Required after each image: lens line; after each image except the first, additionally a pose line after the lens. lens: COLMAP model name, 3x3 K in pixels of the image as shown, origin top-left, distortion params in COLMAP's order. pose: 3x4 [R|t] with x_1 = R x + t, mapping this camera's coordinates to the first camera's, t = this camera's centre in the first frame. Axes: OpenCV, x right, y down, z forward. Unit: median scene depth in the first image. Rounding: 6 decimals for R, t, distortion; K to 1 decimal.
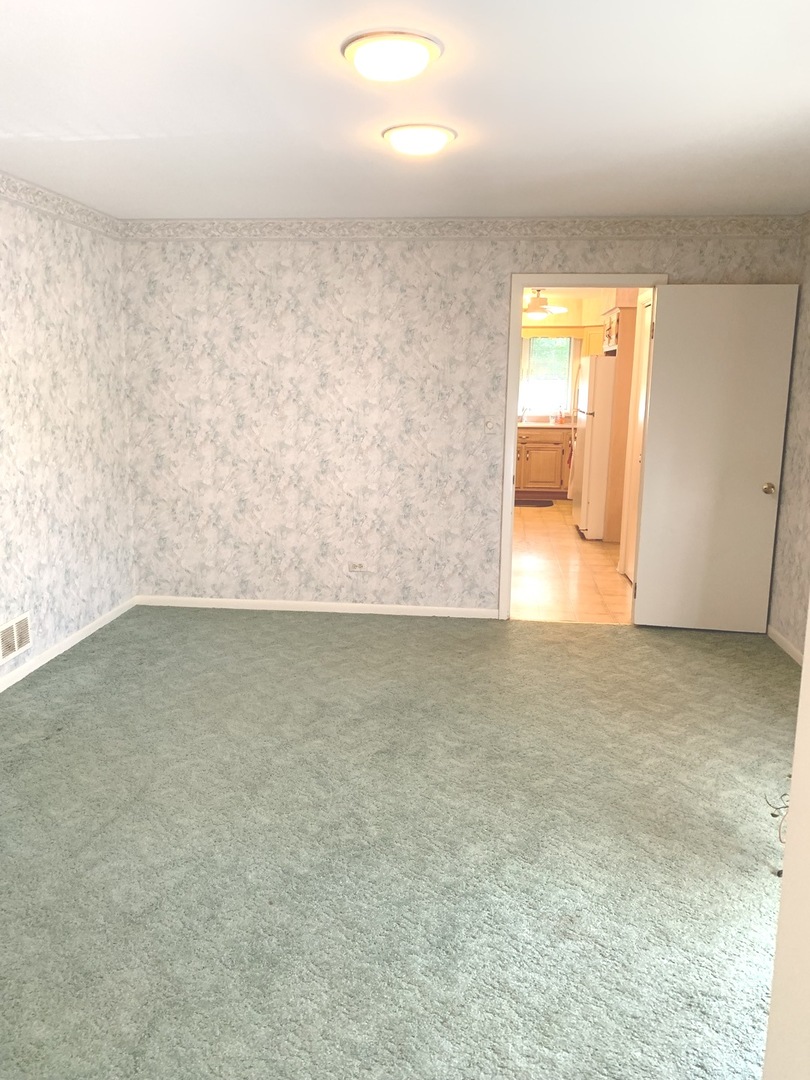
lens RADIAL K [[828.9, 0, 438.4], [0, 828.9, 517.7], [0, 0, 1]] dist [0.033820, -0.035418]
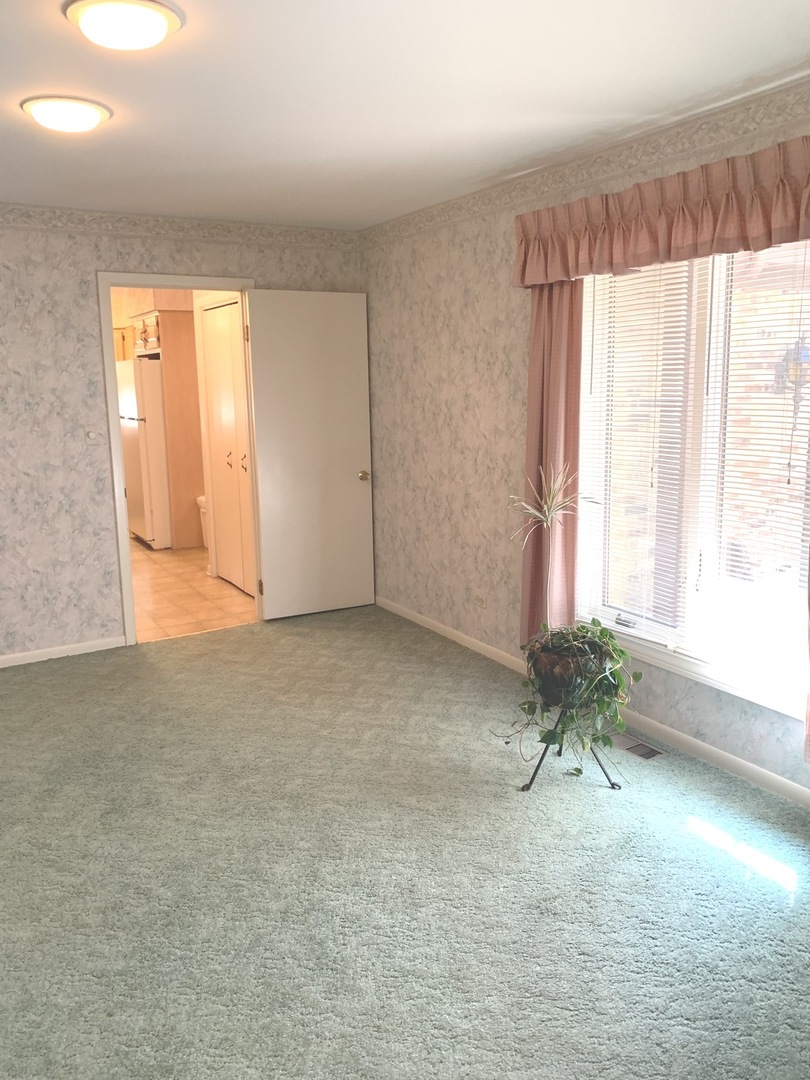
lens RADIAL K [[828.9, 0, 412.5], [0, 828.9, 503.9], [0, 0, 1]] dist [0.033820, -0.035418]
pose [[0.802870, -0.120039, 0.583944, -0.250156], [0.132678, 0.990931, 0.021280, -0.013464], [-0.581202, 0.060391, 0.811515, 0.076541]]
